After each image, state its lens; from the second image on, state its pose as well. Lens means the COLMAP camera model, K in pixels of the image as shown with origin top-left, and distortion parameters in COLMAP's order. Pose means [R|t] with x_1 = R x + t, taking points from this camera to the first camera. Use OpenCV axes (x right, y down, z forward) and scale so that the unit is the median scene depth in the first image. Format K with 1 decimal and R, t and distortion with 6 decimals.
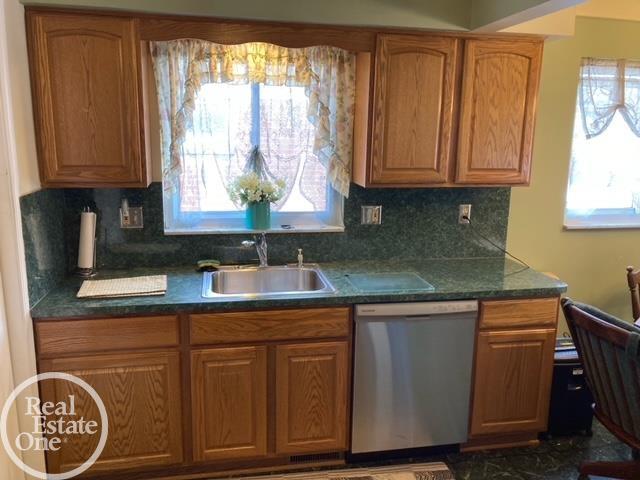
lens RADIAL K [[525.8, 0, 320.1], [0, 525.8, 237.8], [0, 0, 1]] dist [0.014745, -0.005521]
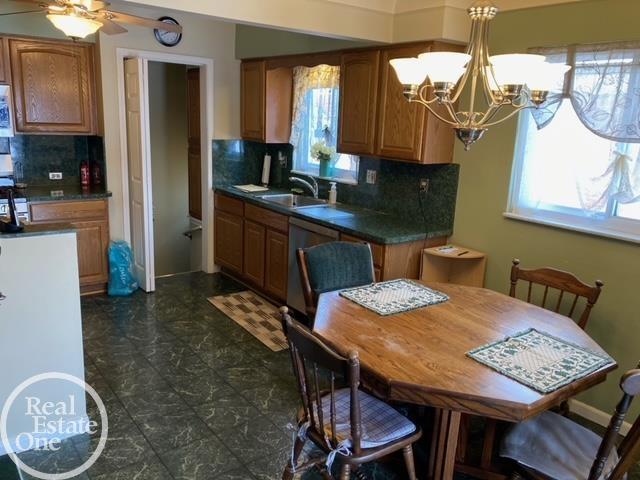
lens RADIAL K [[525.8, 0, 320.3], [0, 525.8, 242.4], [0, 0, 1]] dist [0.014745, -0.005521]
pose [[0.442833, 0.214724, -0.870513, 1.349640], [-0.209607, 0.968789, 0.132338, -0.031367], [0.871759, 0.123862, 0.474020, 0.228300]]
